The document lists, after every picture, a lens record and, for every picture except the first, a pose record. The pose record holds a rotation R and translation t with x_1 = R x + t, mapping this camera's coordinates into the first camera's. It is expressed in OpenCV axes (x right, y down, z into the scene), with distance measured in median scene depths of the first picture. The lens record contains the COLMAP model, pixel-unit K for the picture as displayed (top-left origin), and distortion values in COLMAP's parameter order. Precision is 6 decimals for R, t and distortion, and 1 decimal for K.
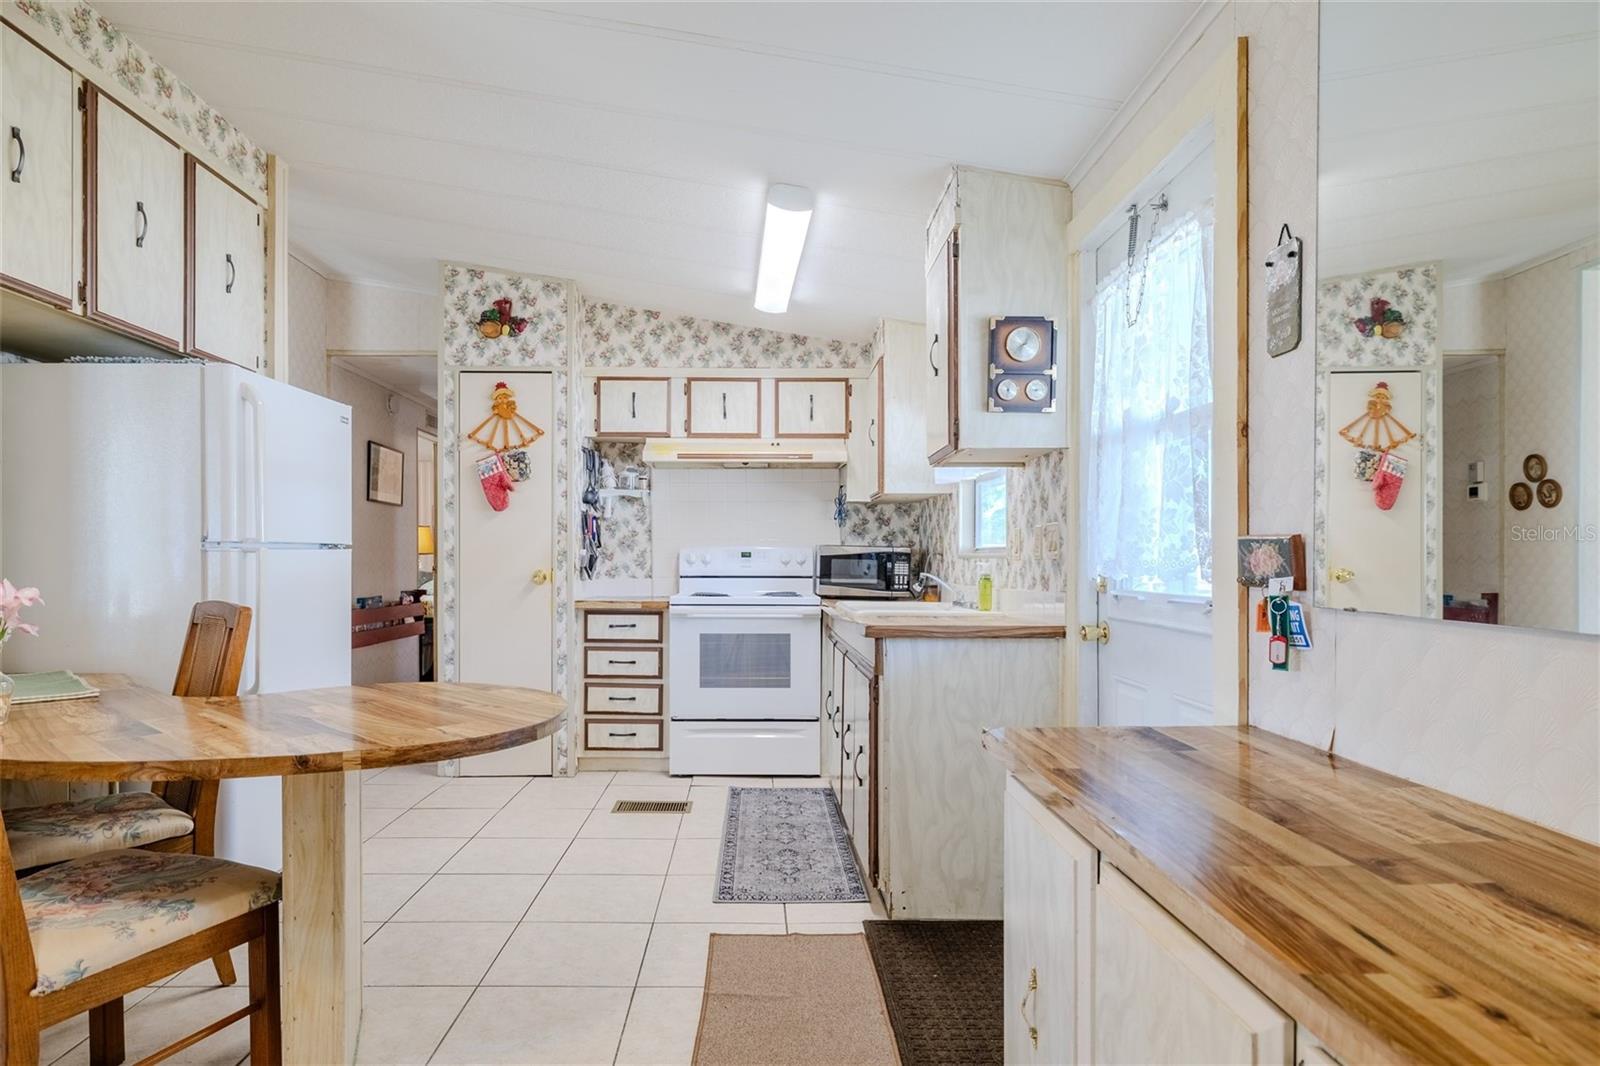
lens RADIAL K [[874.7, 0, 796.6], [0, 874.7, 543.7], [0, 0, 1]] dist [0.003467, 0.000435]
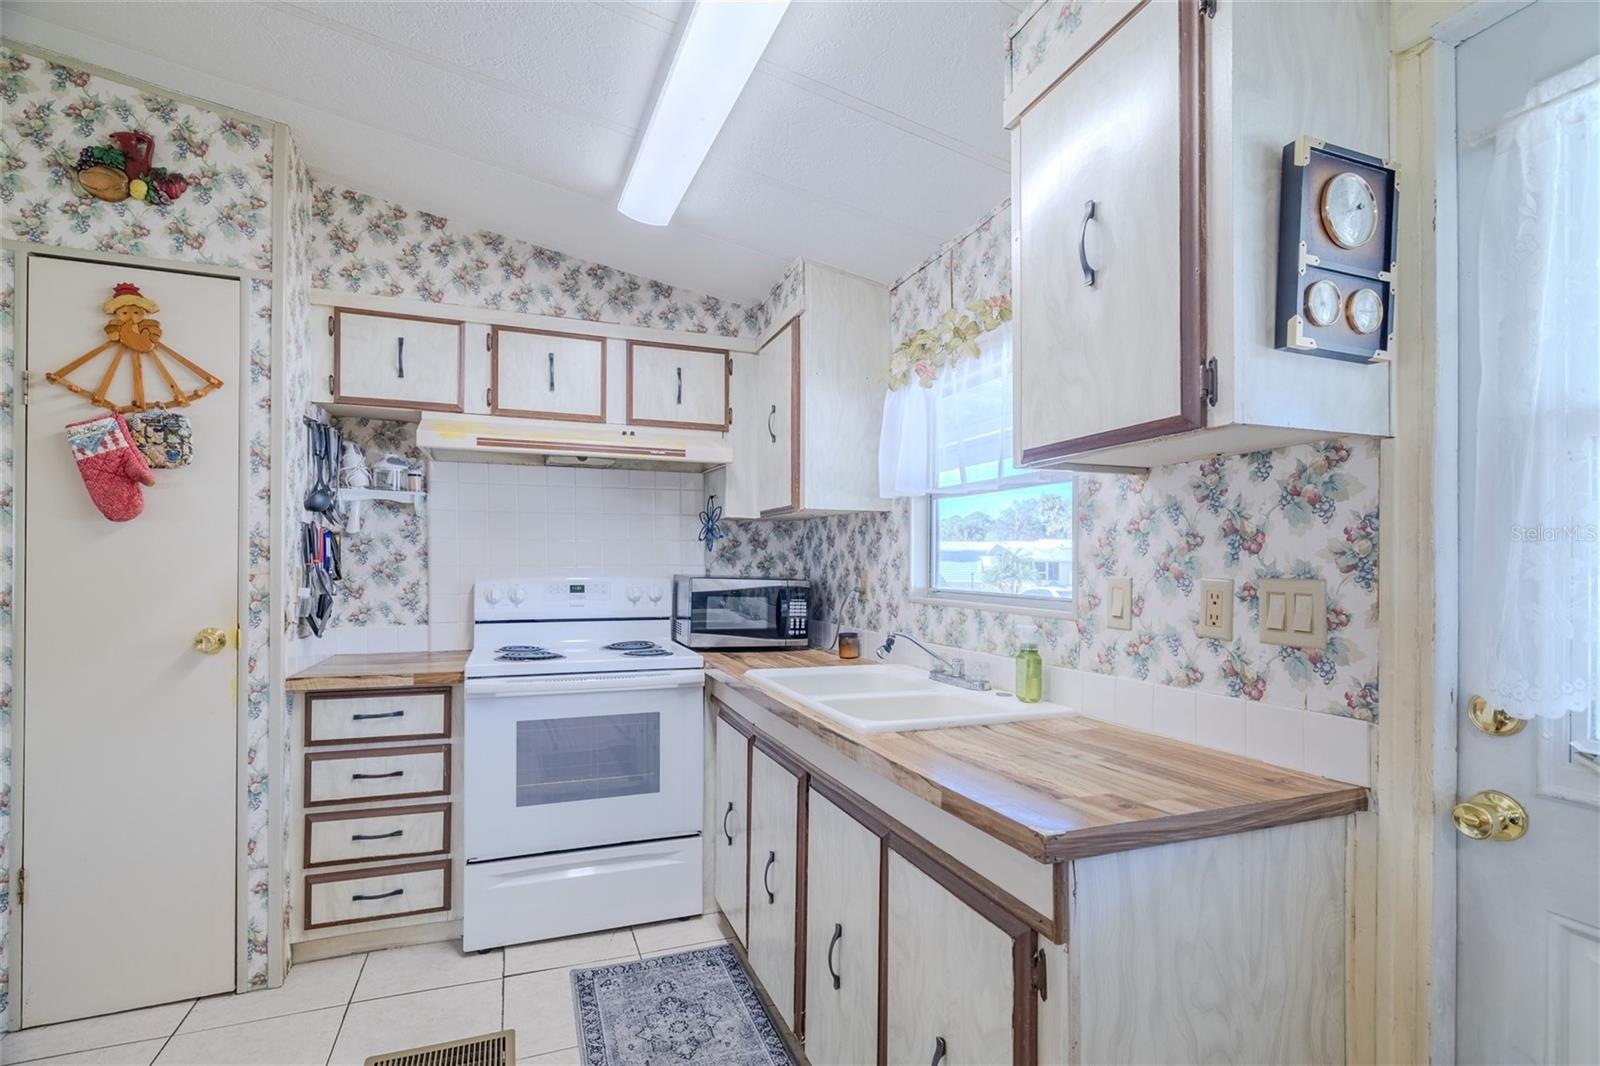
lens RADIAL K [[736.1, 0, 809.8], [0, 736.1, 556.2], [0, 0, 1]] dist [-0.003866, 0.001914]
pose [[0.944565, 0.007727, 0.328234, -0.084908], [-0.011680, 0.999881, 0.010073, -0.024761], [-0.328117, -0.013348, 0.944543, 0.423236]]
